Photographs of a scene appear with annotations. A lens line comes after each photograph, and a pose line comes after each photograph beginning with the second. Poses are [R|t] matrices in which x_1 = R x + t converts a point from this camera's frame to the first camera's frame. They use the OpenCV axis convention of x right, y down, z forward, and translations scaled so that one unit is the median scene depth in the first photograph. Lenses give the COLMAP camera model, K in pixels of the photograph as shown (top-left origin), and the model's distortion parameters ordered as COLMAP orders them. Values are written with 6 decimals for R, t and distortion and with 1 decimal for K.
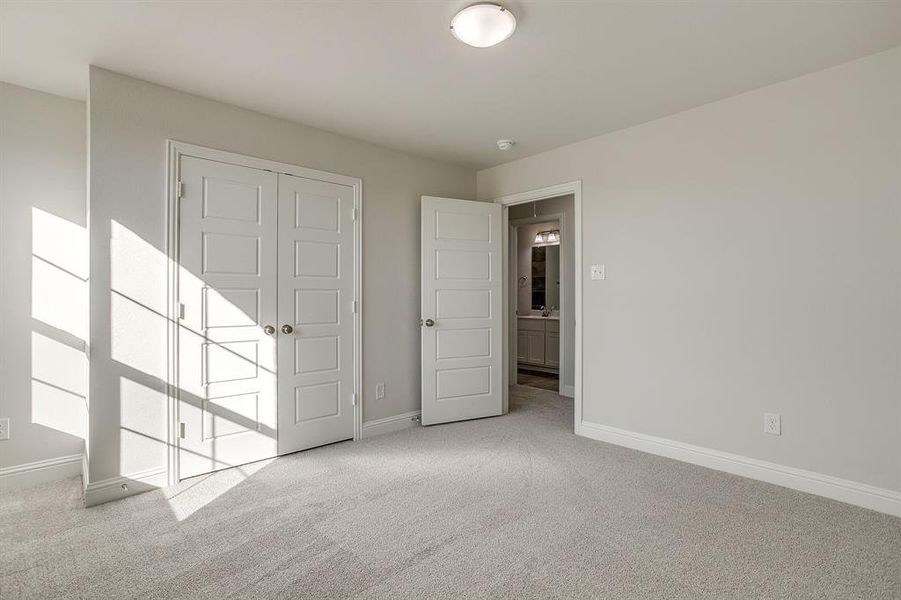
lens RADIAL K [[444.7, 0, 448.8], [0, 444.7, 294.4], [0, 0, 1]] dist [0.040361, 0.000473]
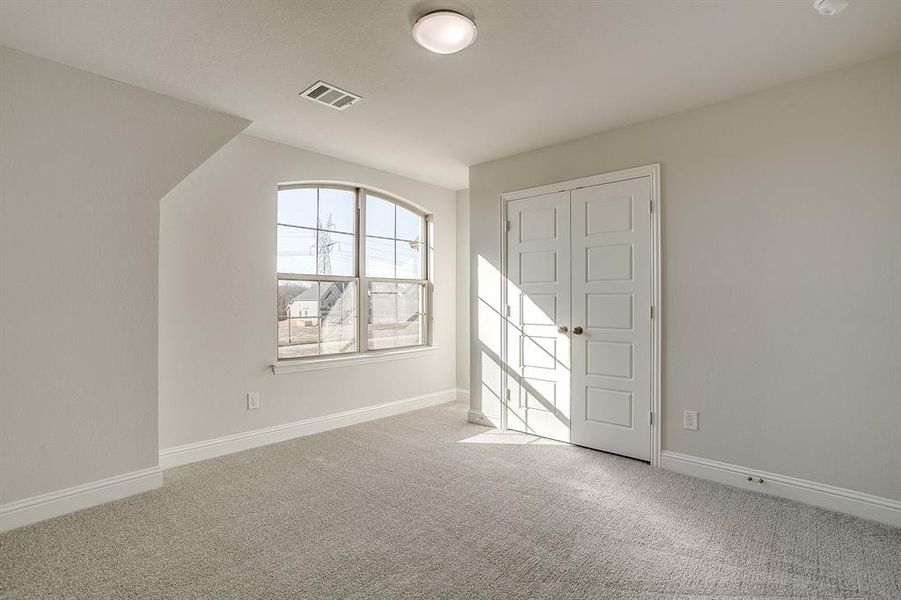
lens RADIAL K [[448.4, 0, 450.5], [0, 448.4, 300.0], [0, 0, 1]] dist [0.001377, 0.000759]
pose [[0.119308, -0.004774, -0.992846, 0.756157], [0.003229, 0.999985, -0.004420, 0.007595], [0.992852, -0.002678, 0.119321, 0.624515]]
